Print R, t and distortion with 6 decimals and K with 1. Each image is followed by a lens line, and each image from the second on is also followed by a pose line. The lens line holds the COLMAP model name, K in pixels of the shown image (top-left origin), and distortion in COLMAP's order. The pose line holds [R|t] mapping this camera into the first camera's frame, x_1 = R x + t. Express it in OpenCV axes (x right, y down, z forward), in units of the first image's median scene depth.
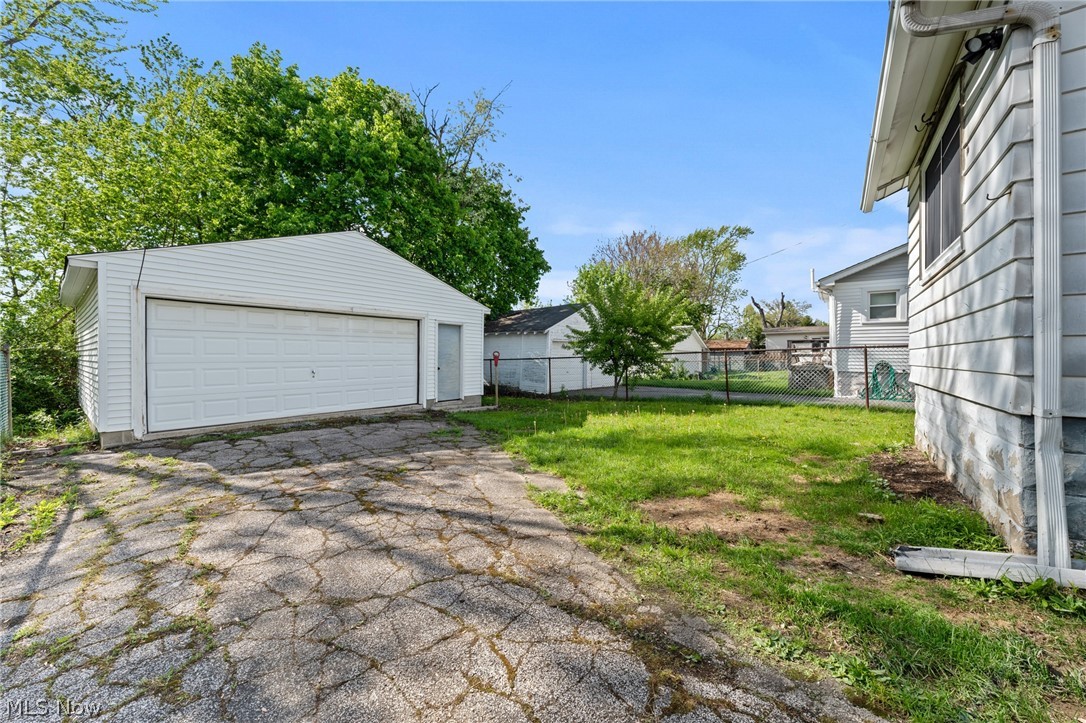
lens RADIAL K [[398.2, 0, 542.5], [0, 398.2, 360.6], [0, 0, 1]] dist [-0.002562, -0.000058]
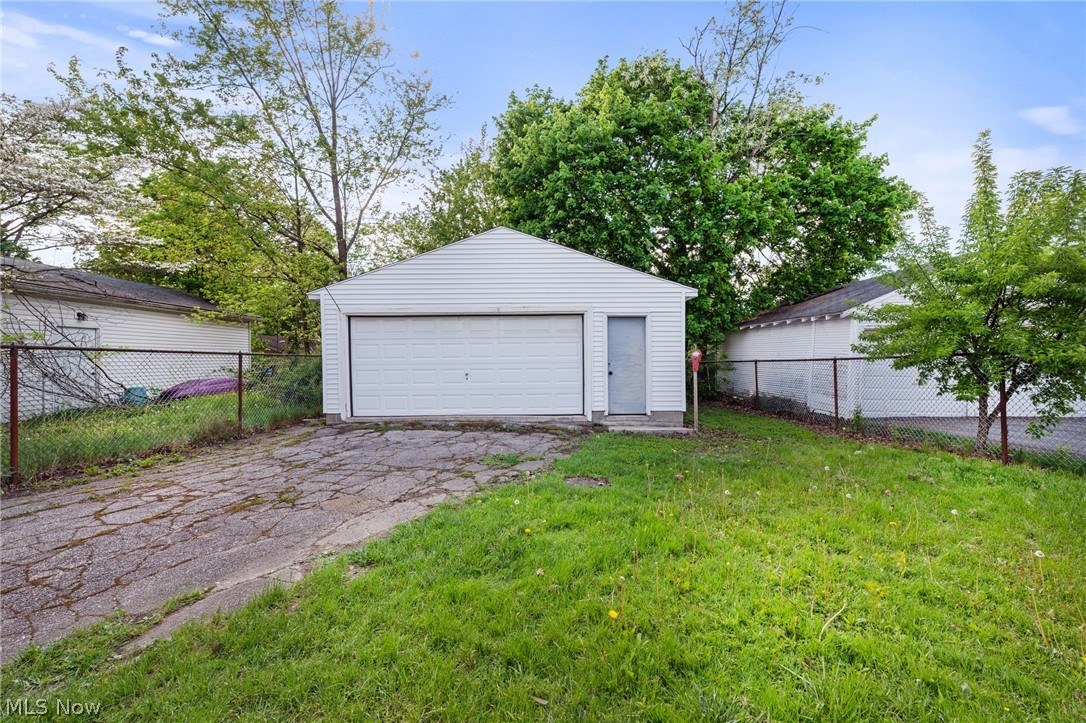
lens RADIAL K [[398.2, 0, 543.2], [0, 398.2, 360.7], [0, 0, 1]] dist [-0.002562, -0.000058]
pose [[0.617428, 0.003734, -0.786619, 0.284842], [0.000812, 0.999985, 0.005385, -0.009265], [0.786627, -0.003964, 0.617416, 0.408750]]
